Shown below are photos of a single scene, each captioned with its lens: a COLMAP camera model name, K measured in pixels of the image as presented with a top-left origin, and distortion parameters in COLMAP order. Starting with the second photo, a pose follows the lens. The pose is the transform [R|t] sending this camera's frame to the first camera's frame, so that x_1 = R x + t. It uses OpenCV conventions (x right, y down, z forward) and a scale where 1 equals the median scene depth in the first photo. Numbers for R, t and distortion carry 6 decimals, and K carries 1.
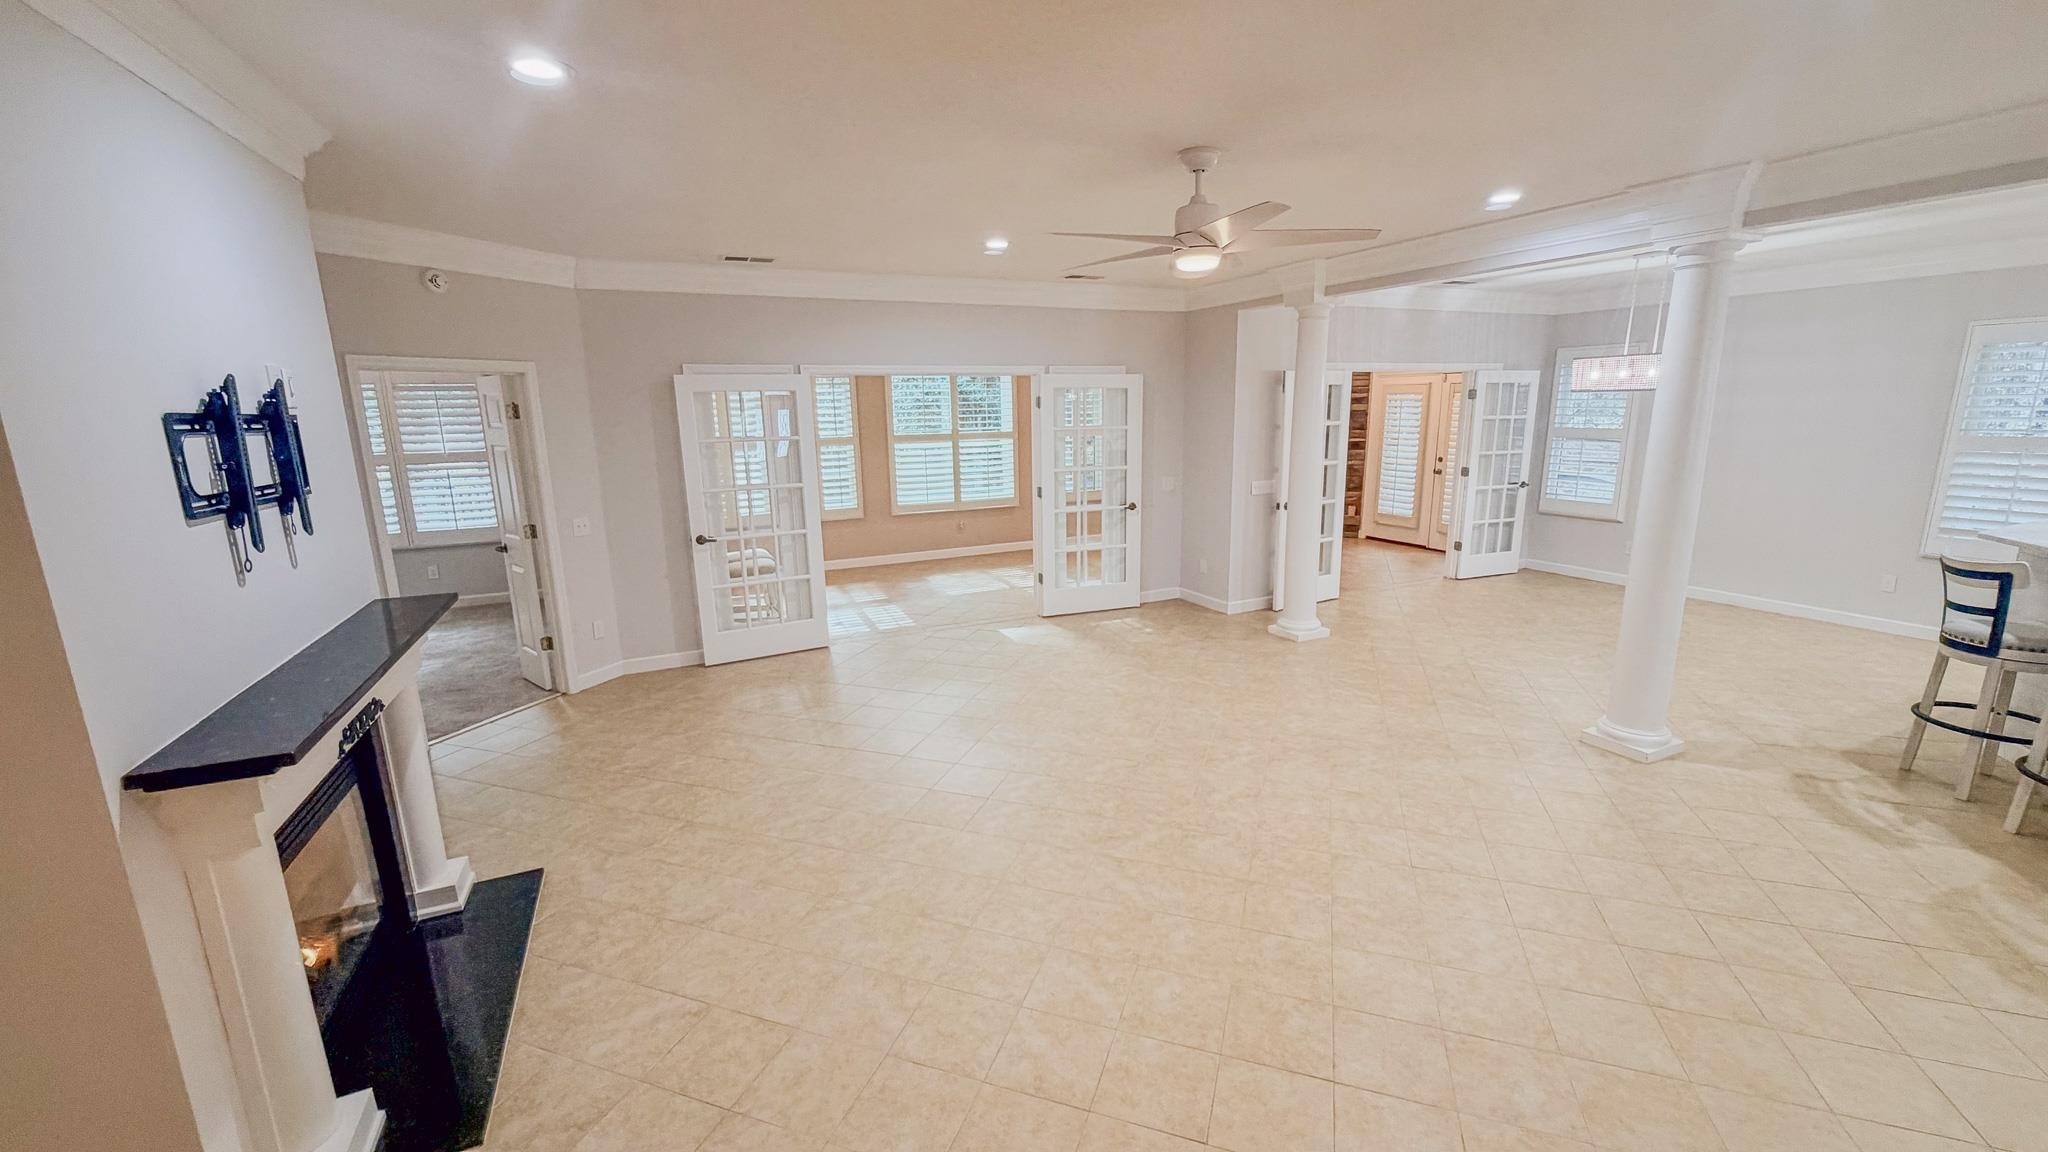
lens RADIAL K [[816.5, 0, 1030.5], [0, 816.5, 579.9], [0, 0, 1]] dist [0.000735, -0.000212]
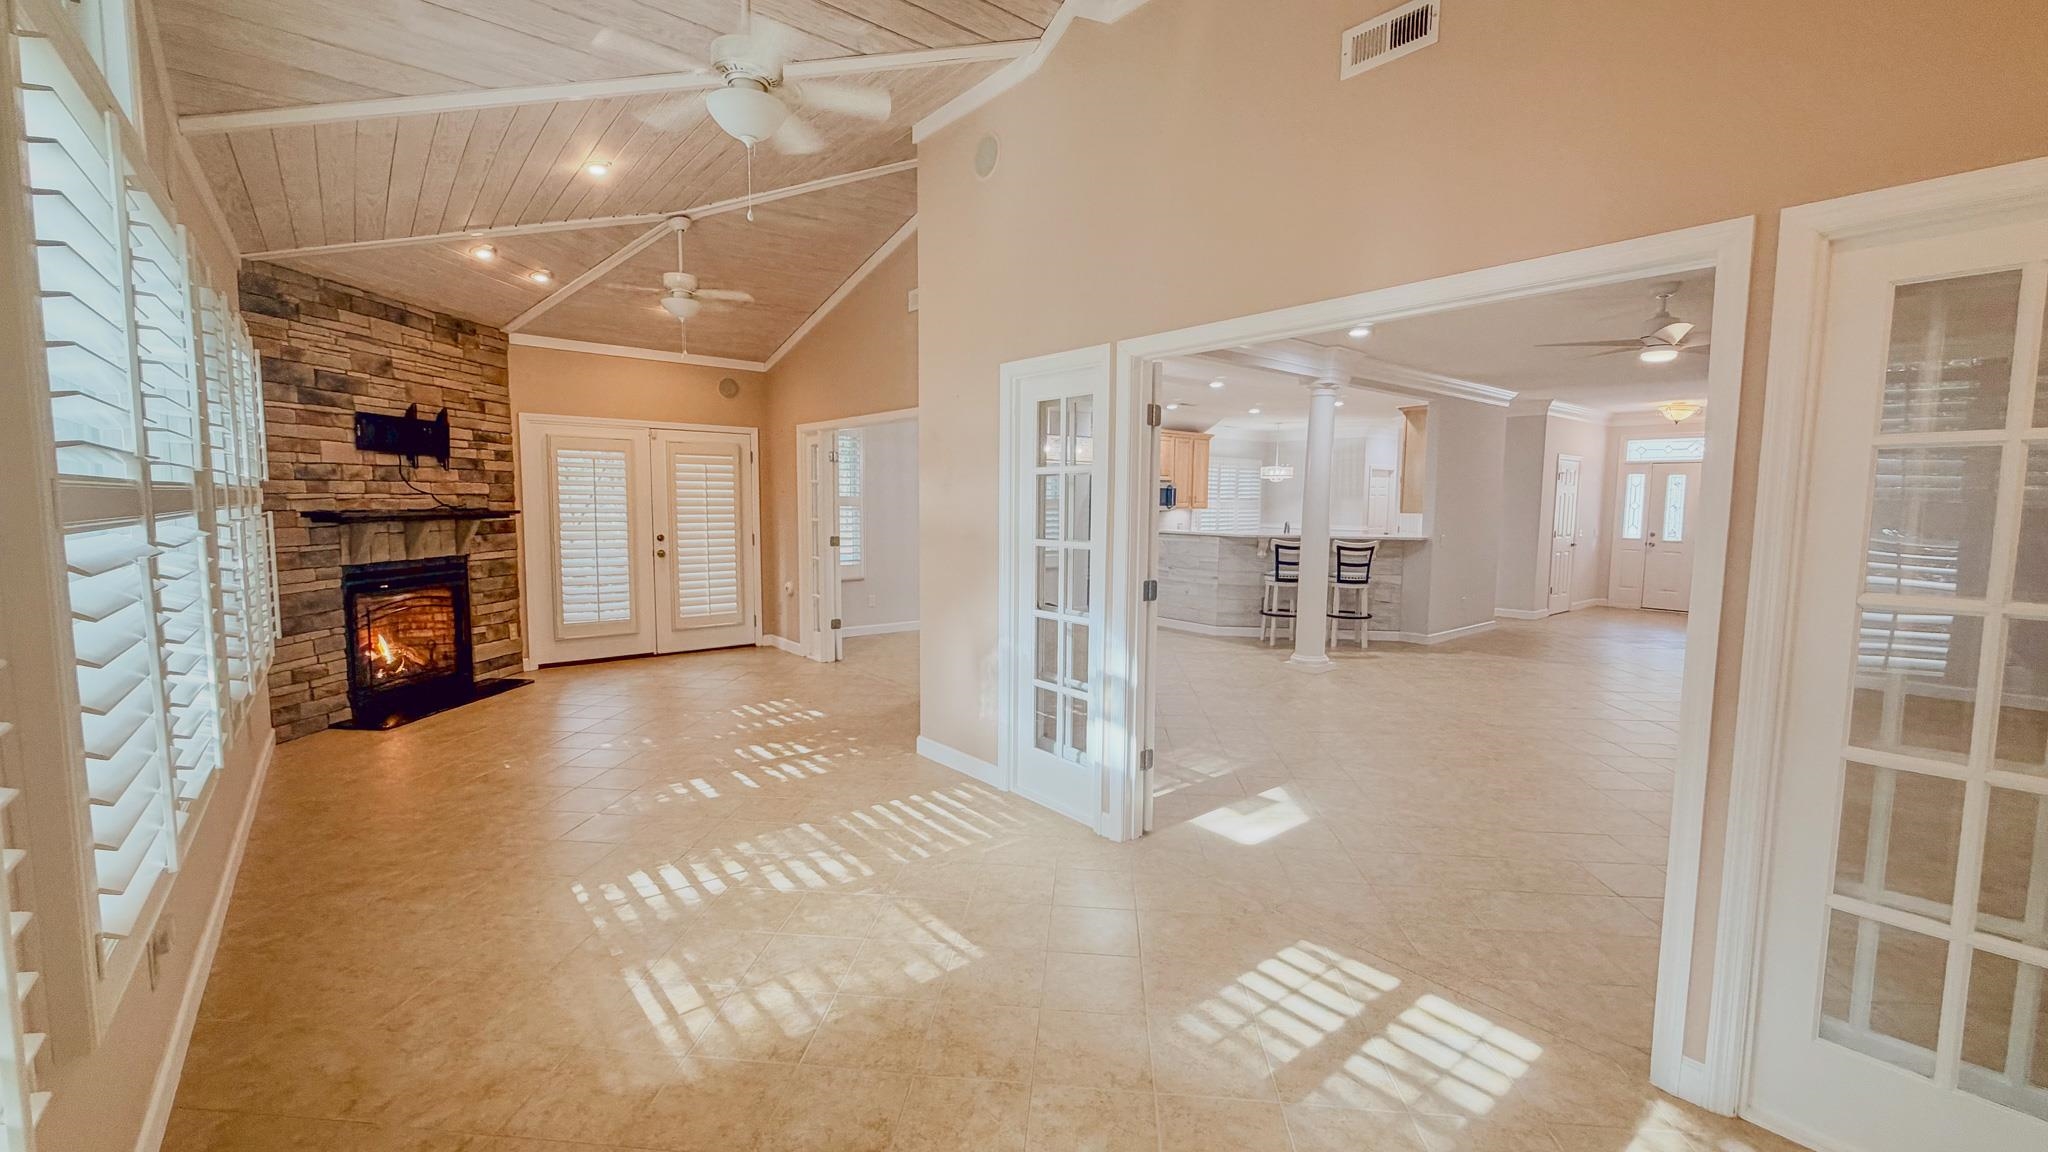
lens RADIAL K [[816.5, 0, 1018.8], [0, 816.5, 574.4], [0, 0, 1]] dist [0.000735, -0.000212]
pose [[-0.243951, -0.073242, 0.967018, -0.632010], [0.199643, 0.971993, 0.123983, -0.270777], [-0.949016, 0.223304, -0.222496, 1.633799]]
